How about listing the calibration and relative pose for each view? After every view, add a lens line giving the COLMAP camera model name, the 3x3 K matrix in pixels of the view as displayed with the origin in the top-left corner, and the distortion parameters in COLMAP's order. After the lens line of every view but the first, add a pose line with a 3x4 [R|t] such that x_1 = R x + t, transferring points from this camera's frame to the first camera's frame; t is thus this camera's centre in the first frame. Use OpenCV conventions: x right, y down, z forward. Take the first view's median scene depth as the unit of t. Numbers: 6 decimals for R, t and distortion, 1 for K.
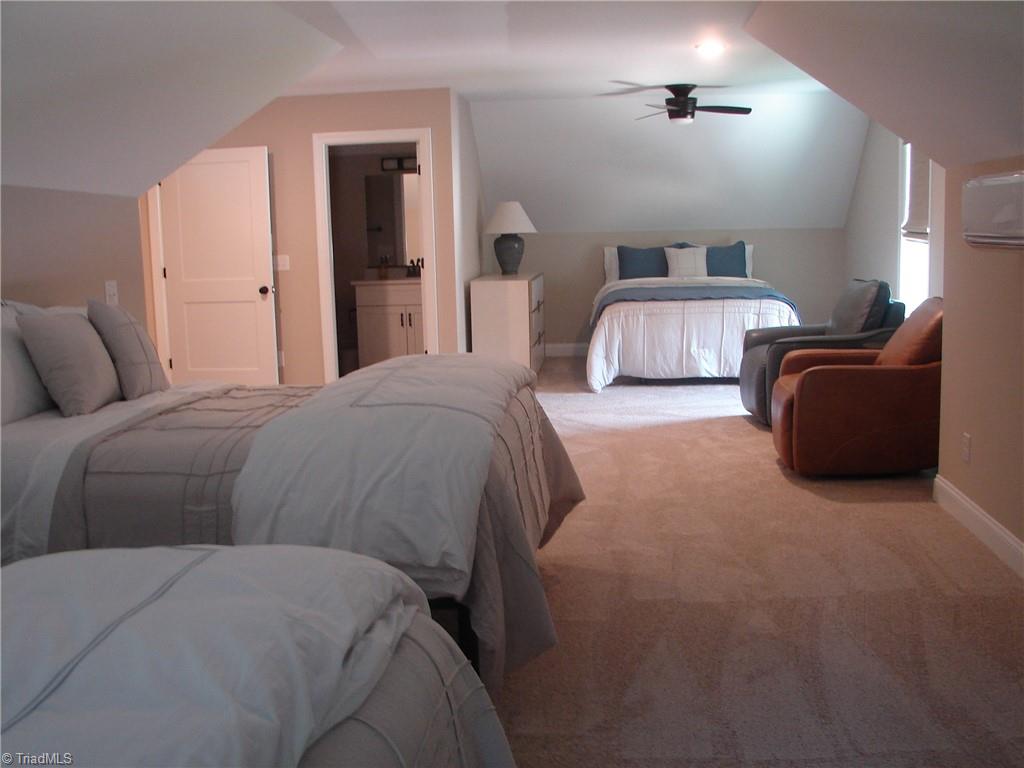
lens RADIAL K [[1108.8, 0, 513.1], [0, 1108.8, 381.4], [0, 0, 1]] dist [-0.143157, 0.000000]
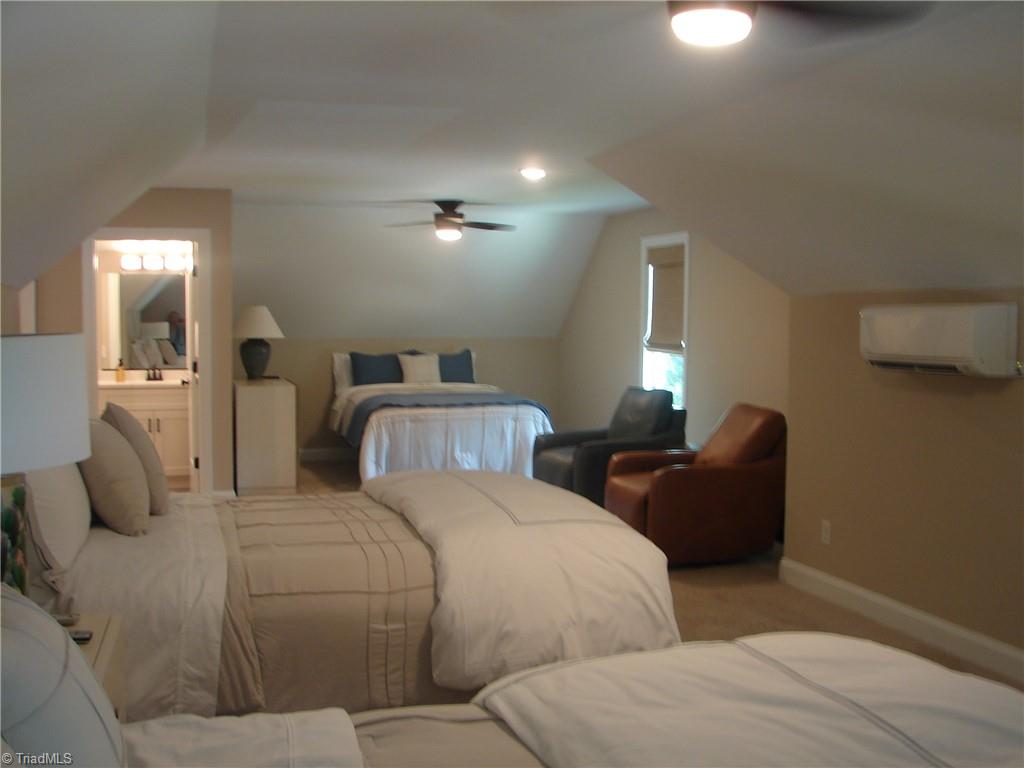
lens RADIAL K [[1108.8, 0, 513.1], [0, 1108.8, 382.7], [0, 0, 1]] dist [-0.143157, 0.000000]
pose [[0.924832, 0.010386, 0.380234, -0.185063], [0.024724, 0.995872, -0.087337, -0.002792], [-0.379571, 0.090173, 0.920758, 0.013900]]
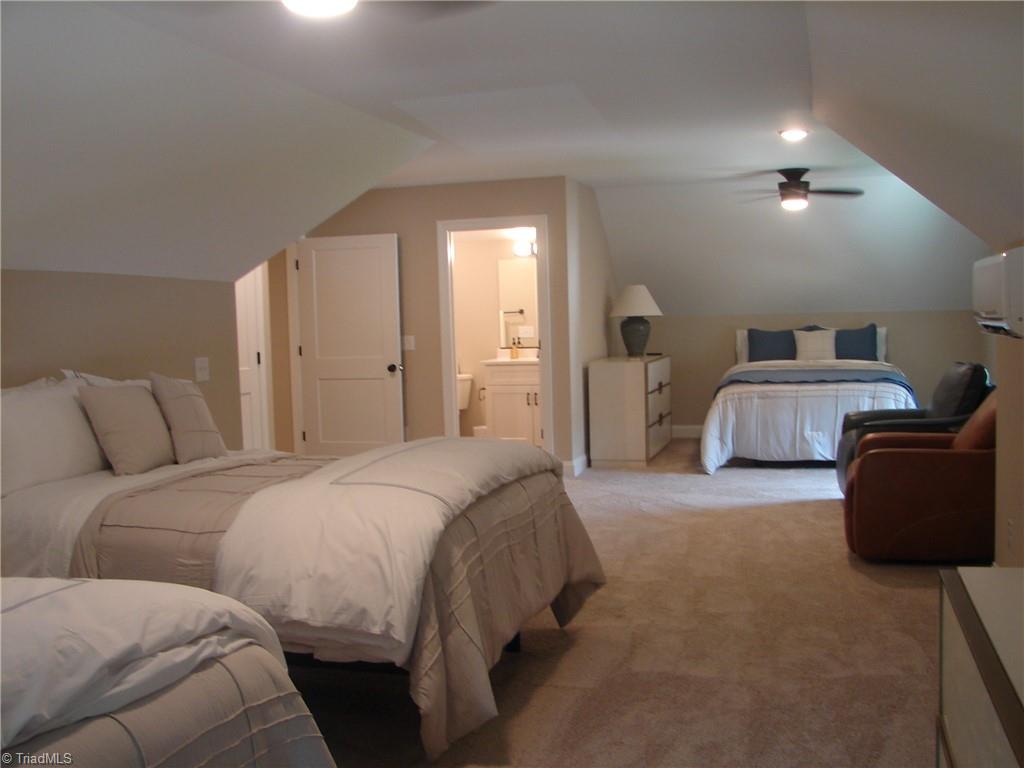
lens RADIAL K [[1108.8, 0, 529.6], [0, 1108.8, 381.4], [0, 0, 1]] dist [-0.143157, 0.000000]
pose [[0.985373, 0.011241, -0.170042, 0.084488], [-0.023643, 0.997189, -0.071093, 0.001750], [0.168765, 0.074073, 0.982869, -0.019768]]
